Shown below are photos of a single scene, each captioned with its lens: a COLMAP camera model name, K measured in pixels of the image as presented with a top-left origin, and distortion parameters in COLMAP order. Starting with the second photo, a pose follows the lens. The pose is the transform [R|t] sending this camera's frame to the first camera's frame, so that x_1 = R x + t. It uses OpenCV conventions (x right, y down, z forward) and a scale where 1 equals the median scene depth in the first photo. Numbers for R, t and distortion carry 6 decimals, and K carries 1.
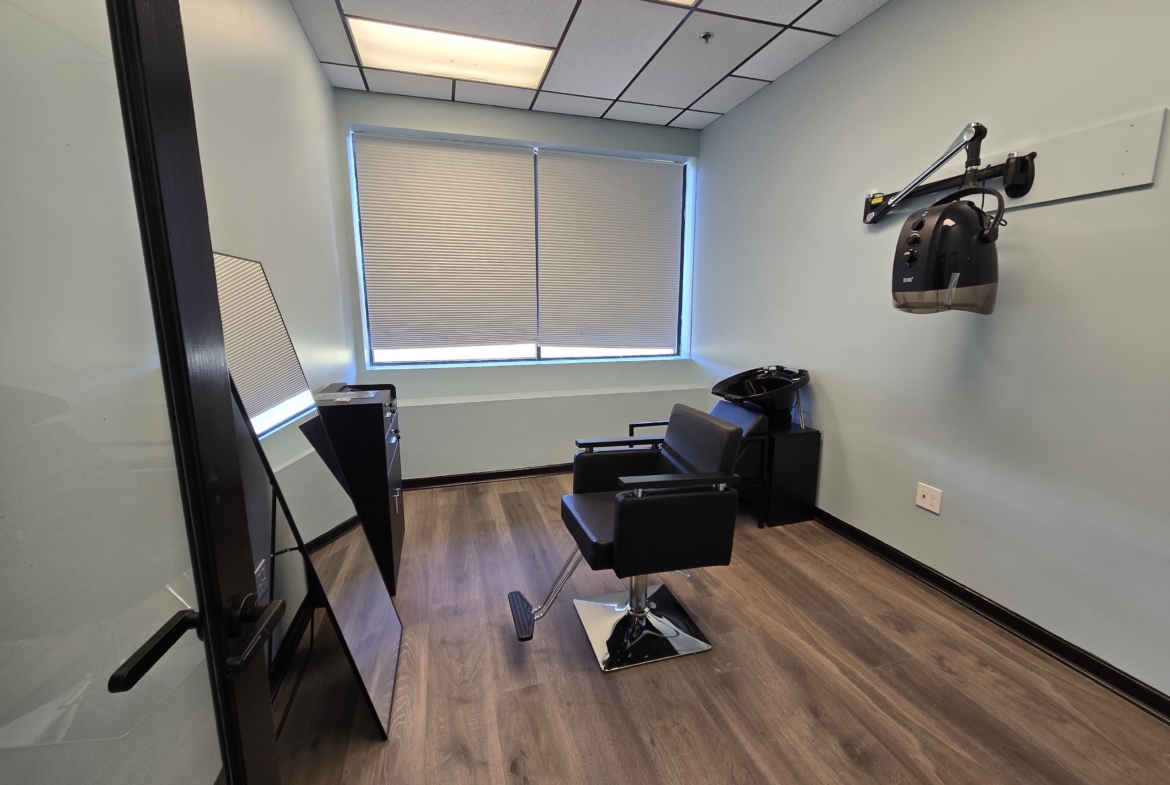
lens RADIAL K [[478.4, 0, 585.0], [0, 478.4, 392.5], [0, 0, 1]] dist [0.000270, -0.000006]
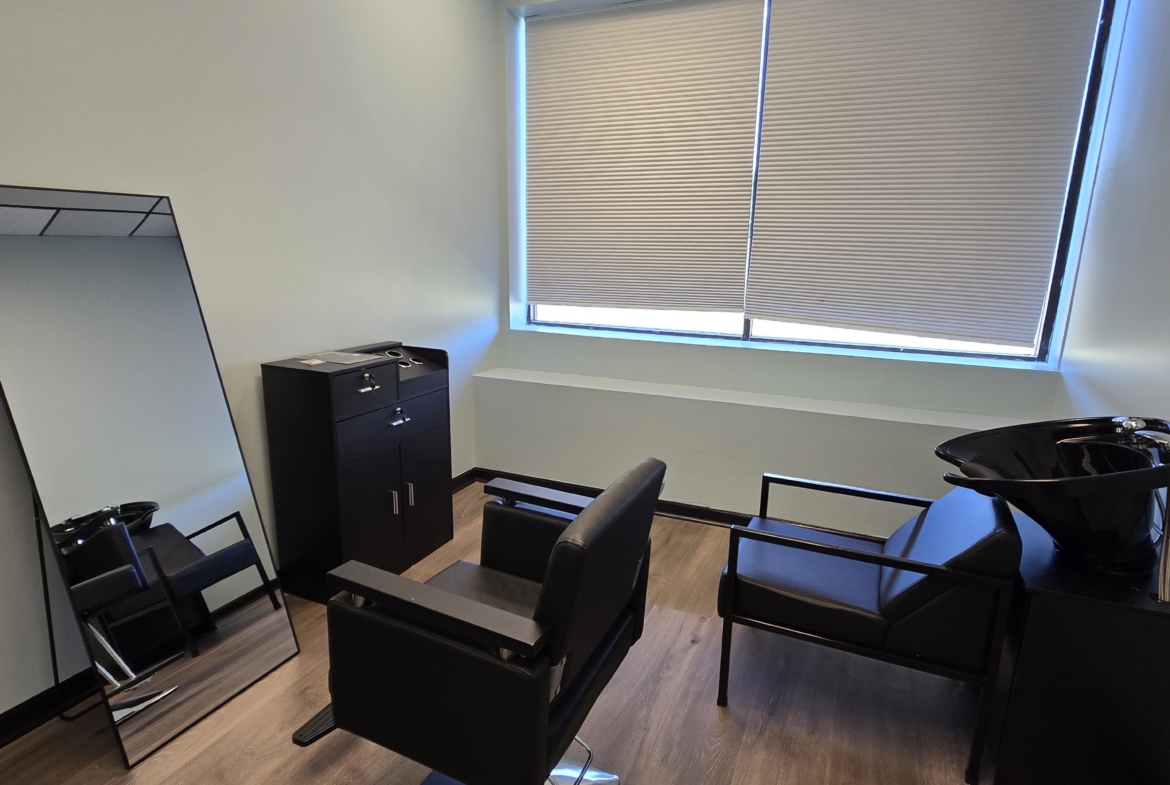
lens RADIAL K [[636.3, 0, 585.0], [0, 636.3, 392.5], [0, 0, 1]] dist [-0.001666, -0.000358]
pose [[0.757430, 0.160166, -0.632966, 0.283458], [-0.128016, 0.987059, 0.096577, -0.053338], [0.640243, 0.007879, 0.768132, 0.224083]]
